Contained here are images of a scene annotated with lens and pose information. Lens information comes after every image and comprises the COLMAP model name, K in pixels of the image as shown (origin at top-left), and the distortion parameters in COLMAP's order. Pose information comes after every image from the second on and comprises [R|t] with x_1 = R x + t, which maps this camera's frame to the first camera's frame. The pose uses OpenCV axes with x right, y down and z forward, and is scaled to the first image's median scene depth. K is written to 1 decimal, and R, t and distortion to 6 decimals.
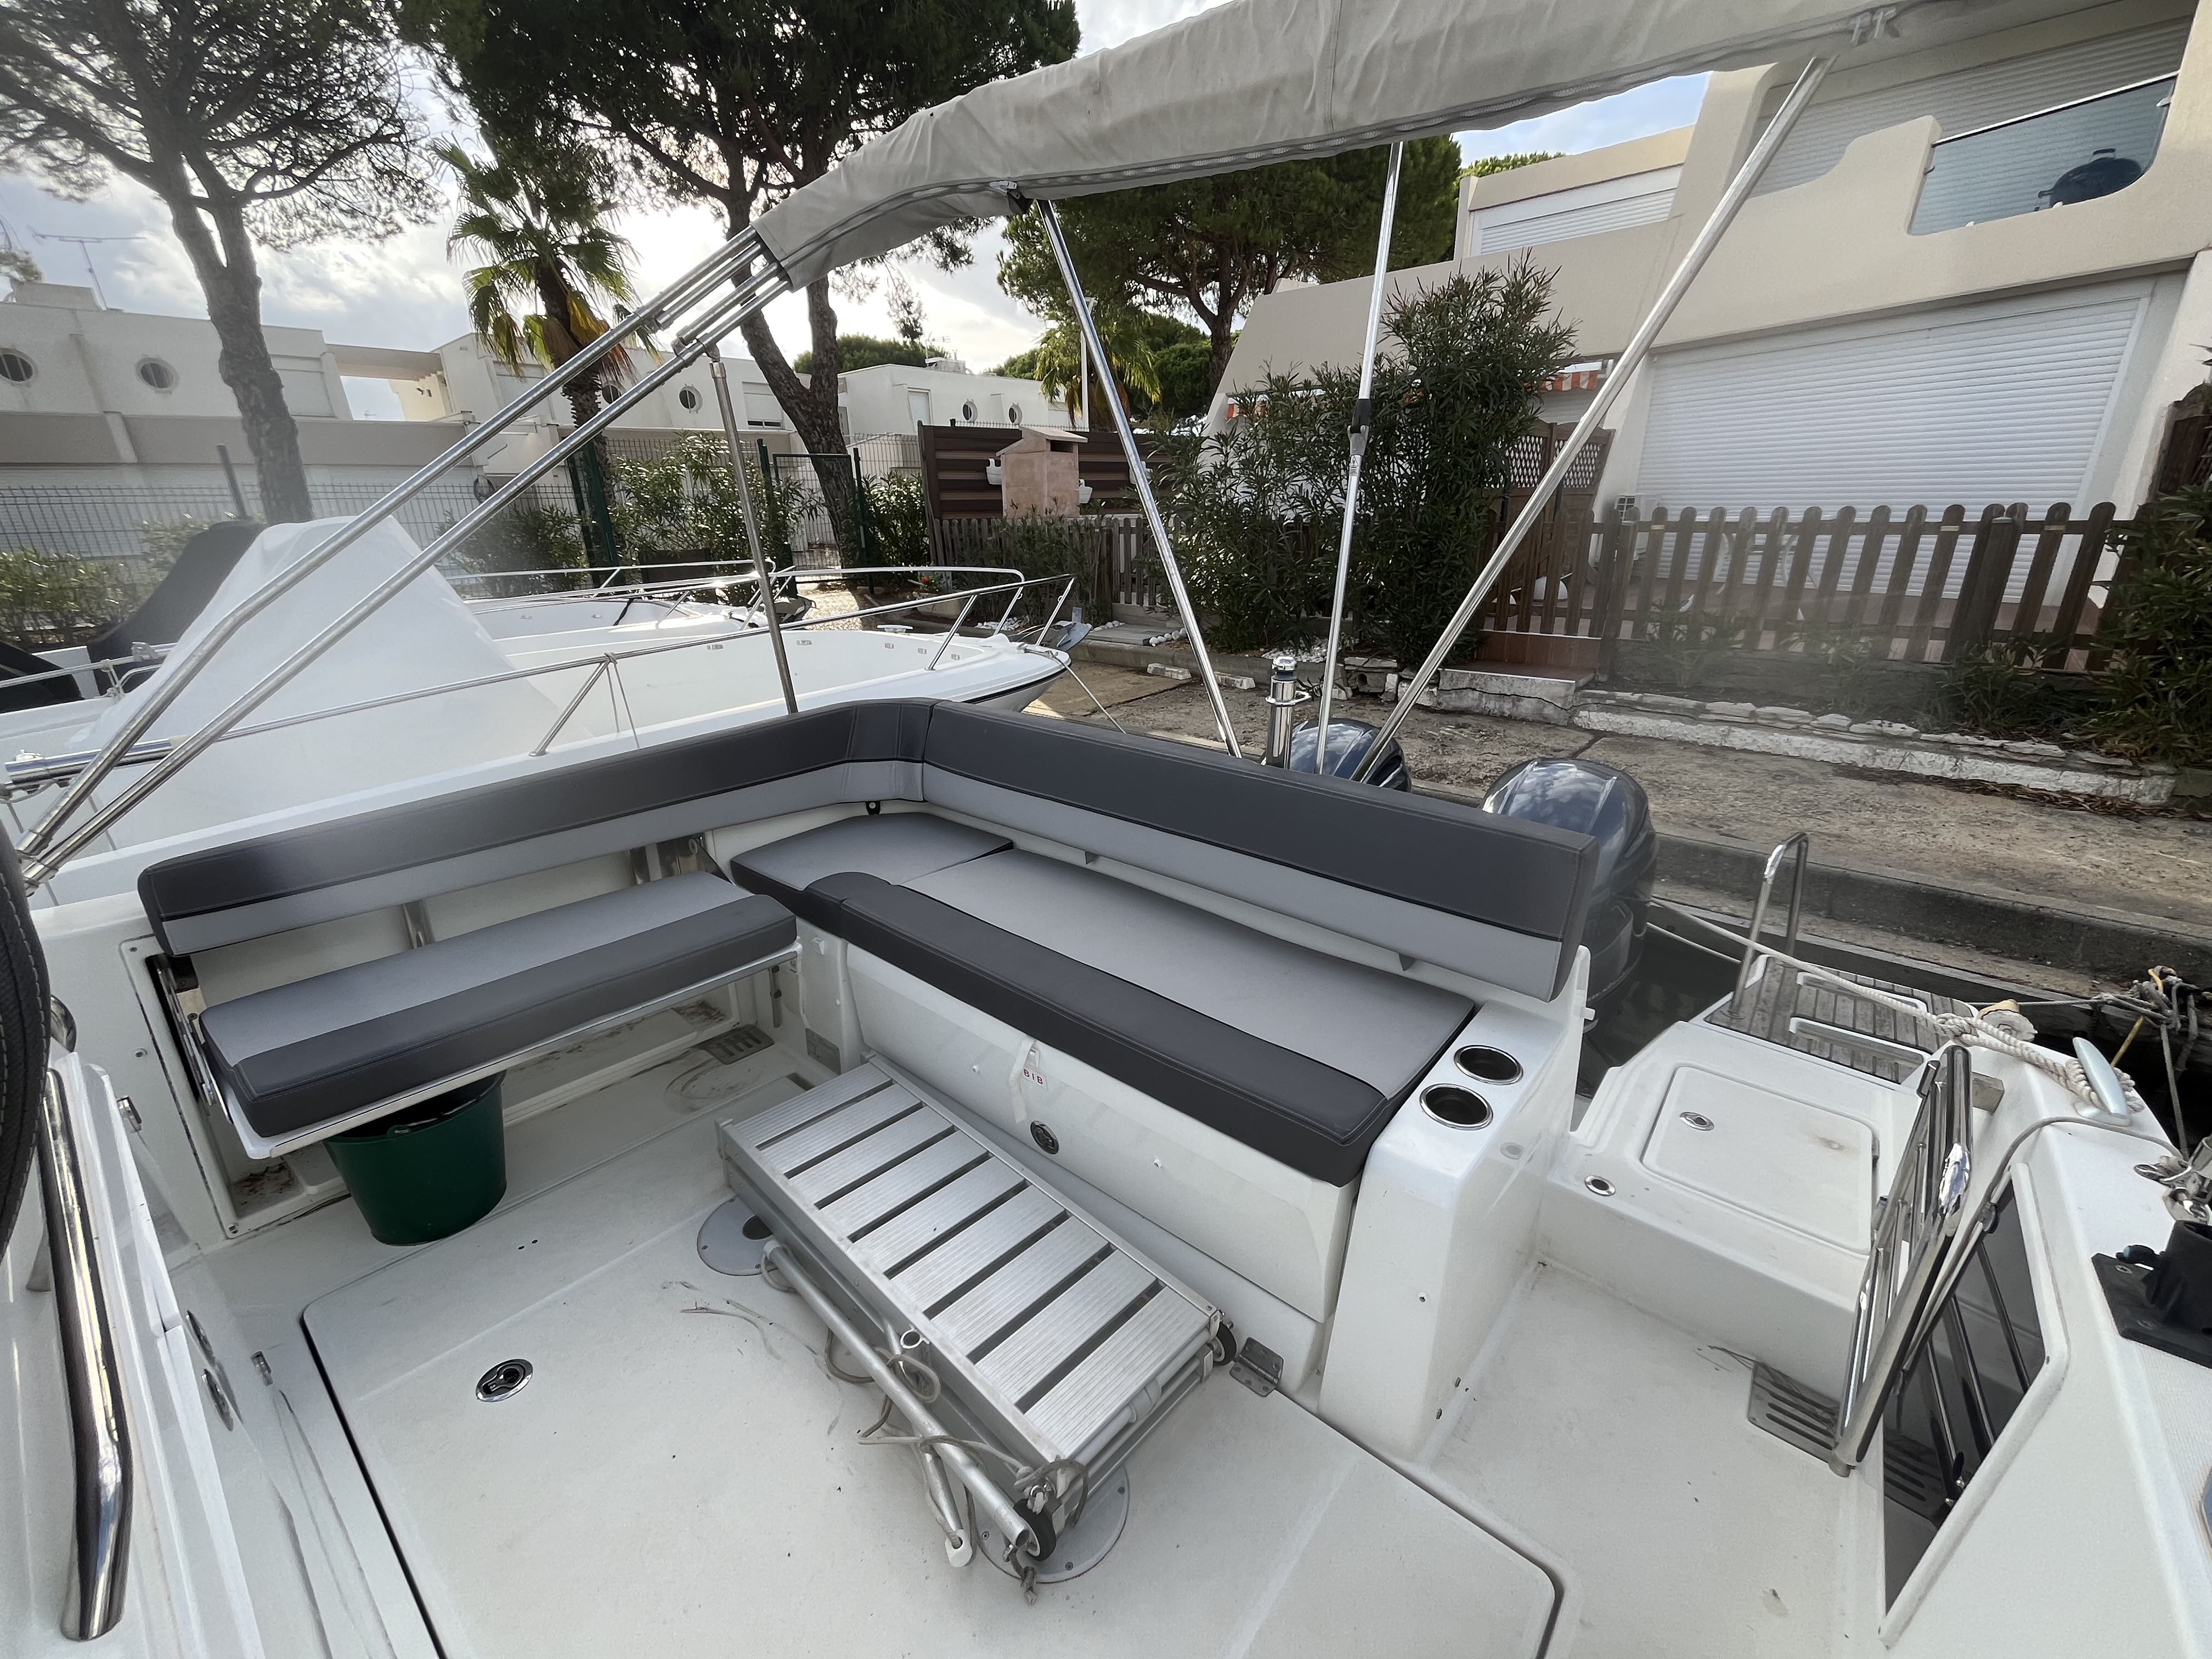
lens RADIAL K [[909.9, 0, 1108.9], [0, 909.9, 835.2], [0, 0, 1]] dist [0.007574, 0.000131]
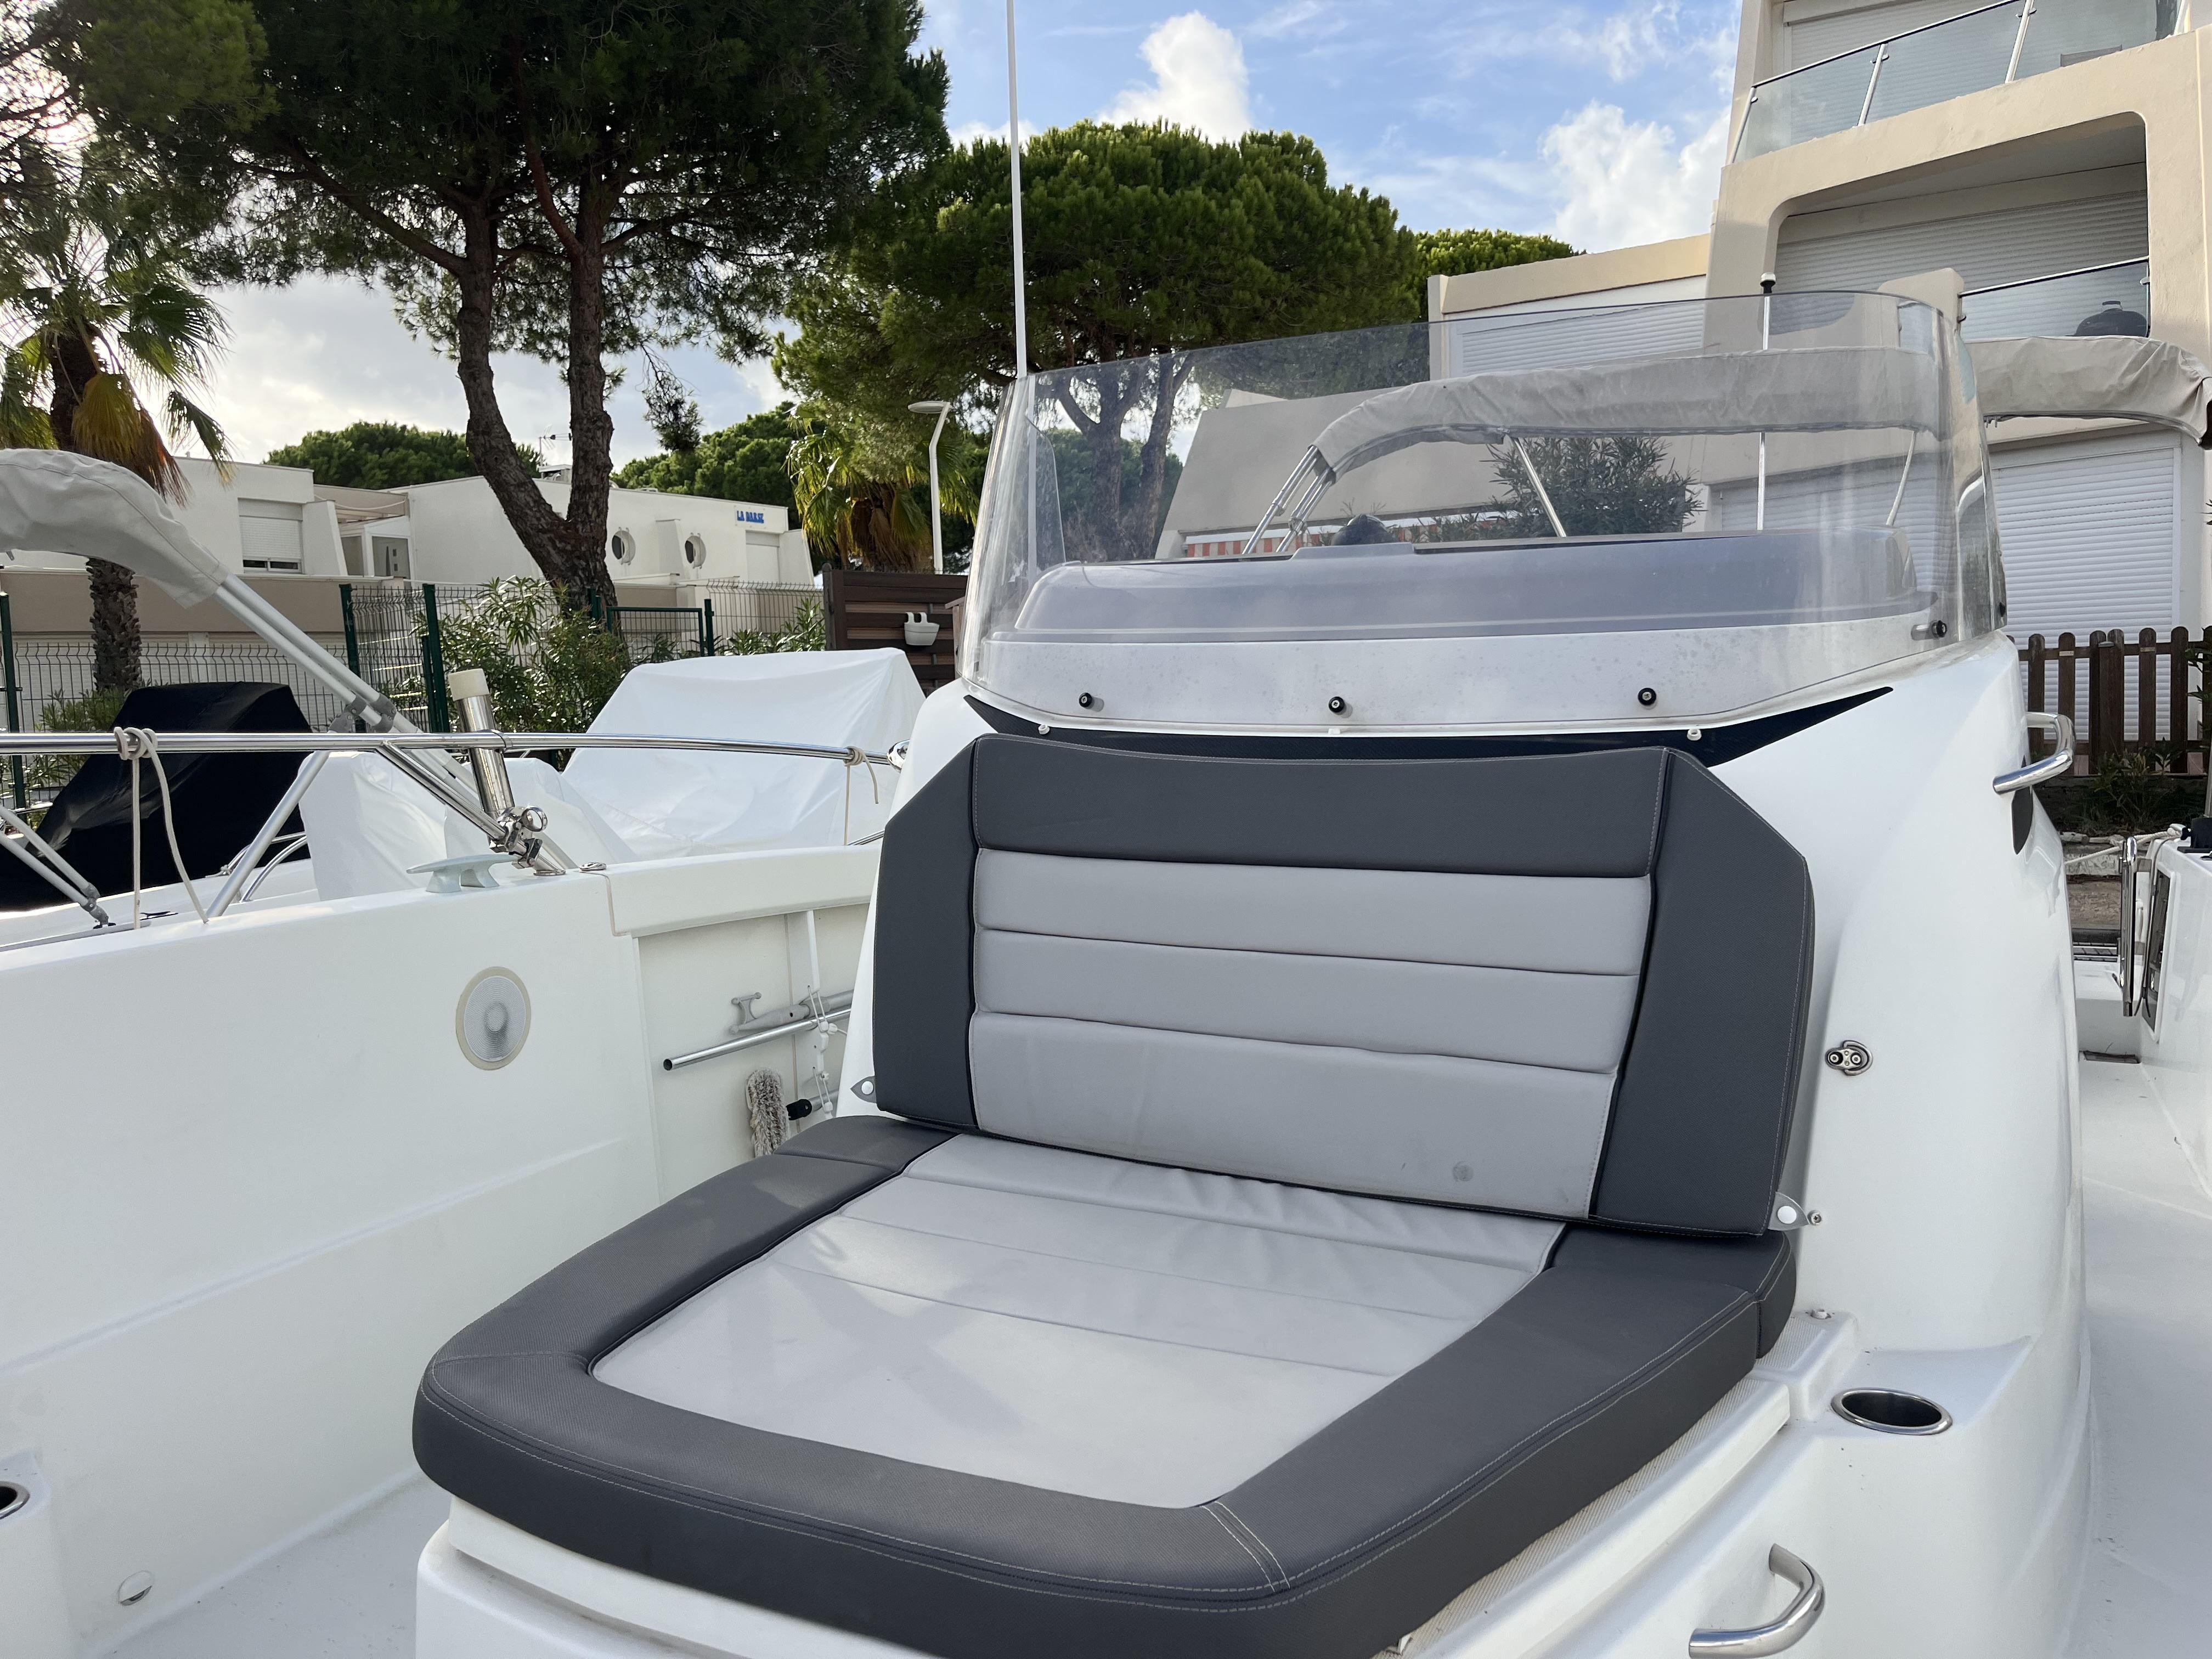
lens RADIAL K [[1735.8, 0, 1116.1], [0, 1735.8, 820.6], [0, 0, 1]] dist [0.125491, -0.178368]
pose [[0.976609, -0.038992, 0.211460, -0.569465], [0.095071, 0.960376, -0.261991, 0.271973], [-0.192865, 0.275966, 0.941619, -0.635330]]
